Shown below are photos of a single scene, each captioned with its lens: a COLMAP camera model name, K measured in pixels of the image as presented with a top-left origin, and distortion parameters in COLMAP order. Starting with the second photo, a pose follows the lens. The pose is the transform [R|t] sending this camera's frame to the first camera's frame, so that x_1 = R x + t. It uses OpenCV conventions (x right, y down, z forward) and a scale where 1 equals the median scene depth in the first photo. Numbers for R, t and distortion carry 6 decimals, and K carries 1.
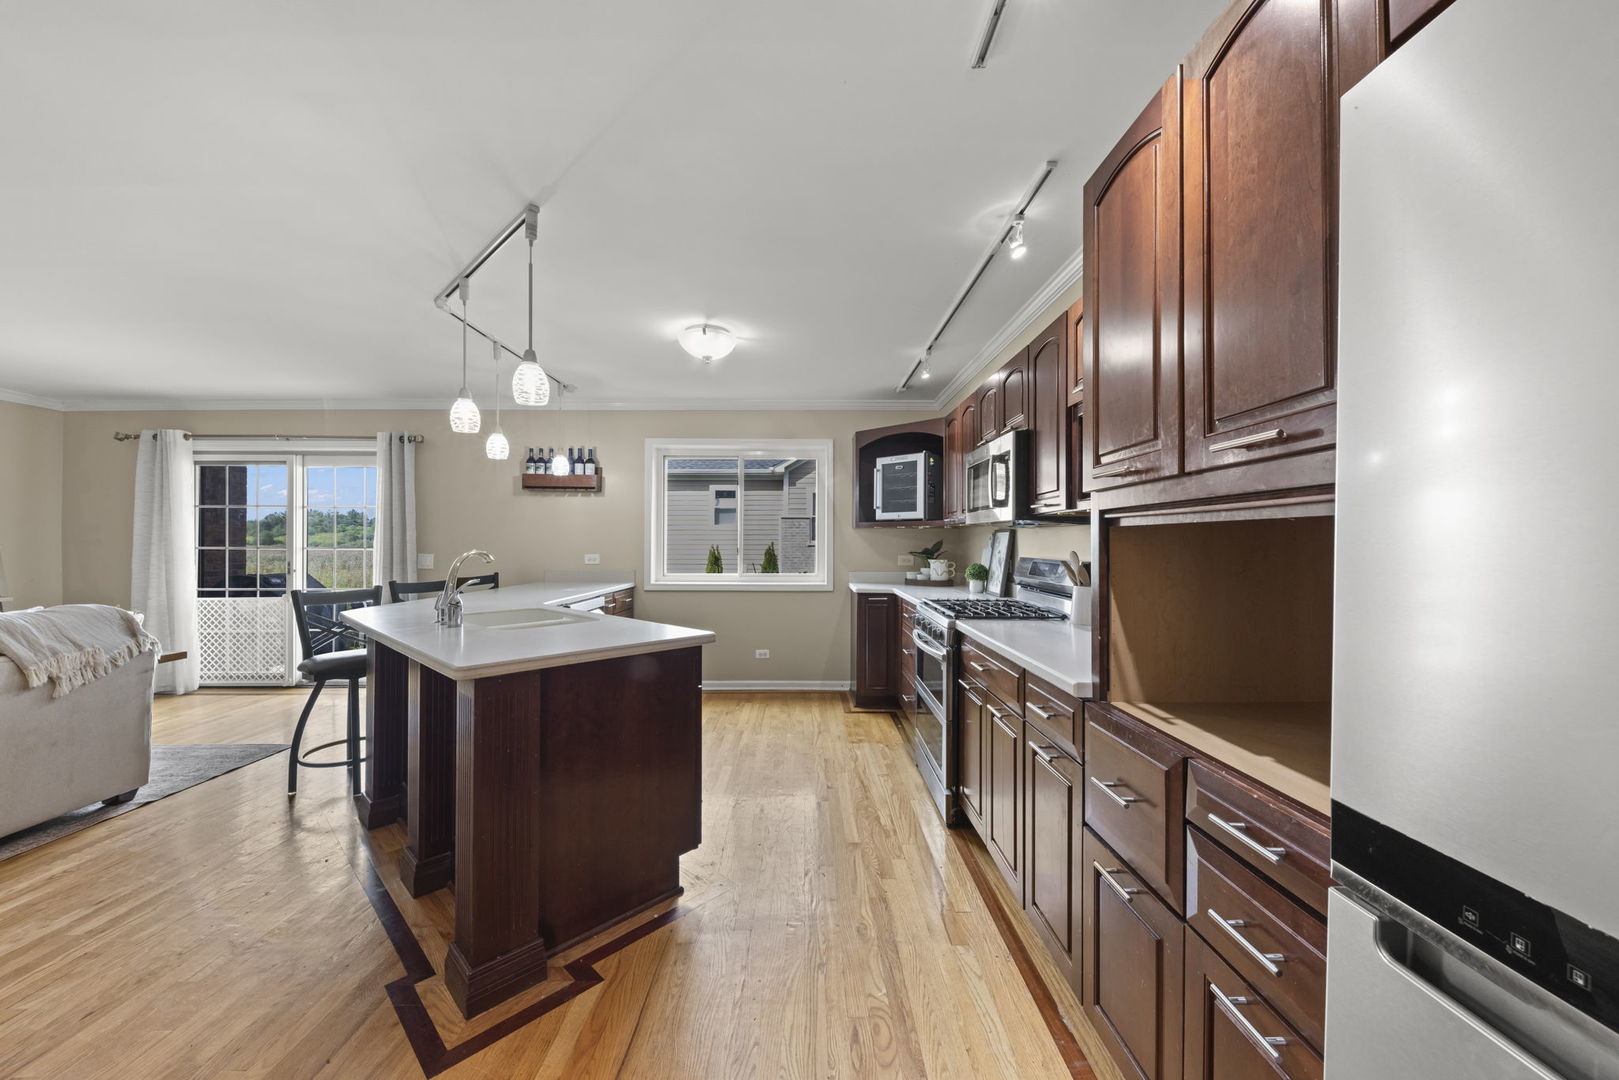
lens RADIAL K [[599.2, 0, 807.2], [0, 599.2, 540.7], [0, 0, 1]] dist [0.005188, -0.002125]
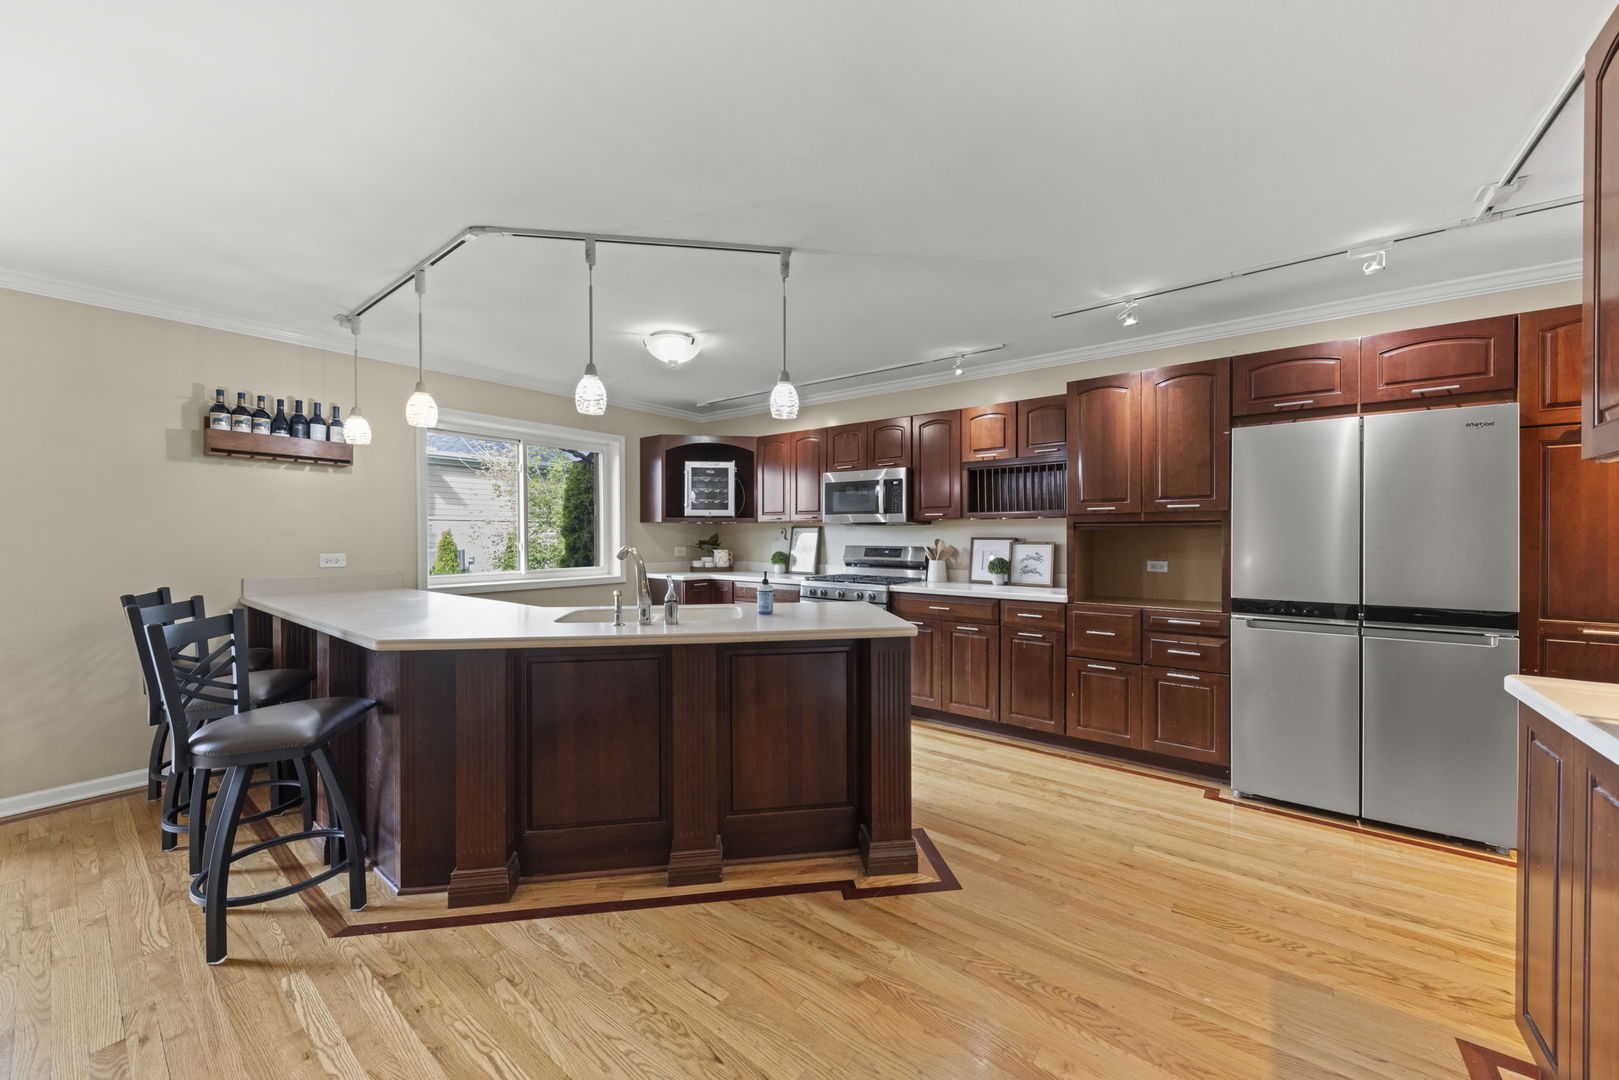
lens RADIAL K [[599.2, 0, 814.7], [0, 599.2, 542.2], [0, 0, 1]] dist [0.005188, -0.002125]
pose [[0.612357, -0.011154, 0.790503, -0.634722], [-0.002083, 0.999874, 0.015722, -0.003571], [-0.790579, -0.011274, 0.612257, 0.114521]]
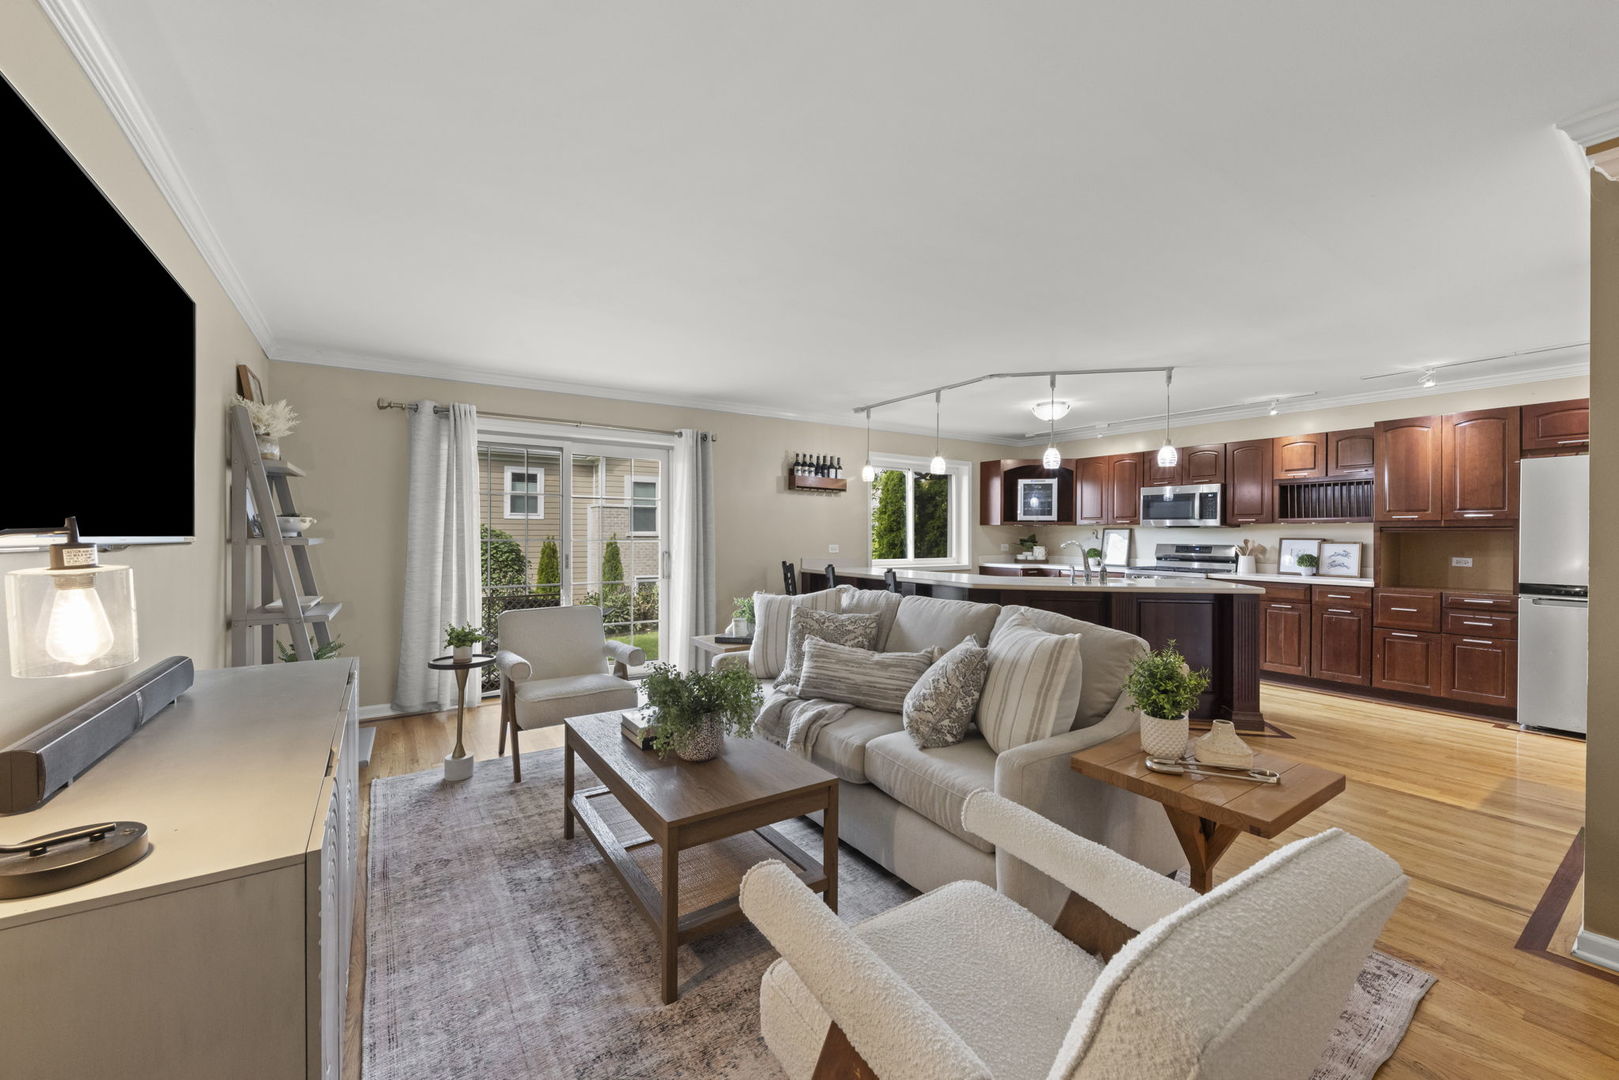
lens RADIAL K [[630.0, 0, 792.5], [0, 630.0, 538.1], [0, 0, 1]] dist [-0.010073, -0.002541]
pose [[0.849333, 0.000919, 0.527856, -1.207295], [-0.007450, 0.999920, 0.010246, -0.002113], [-0.527804, -0.012635, 0.849272, -0.042937]]
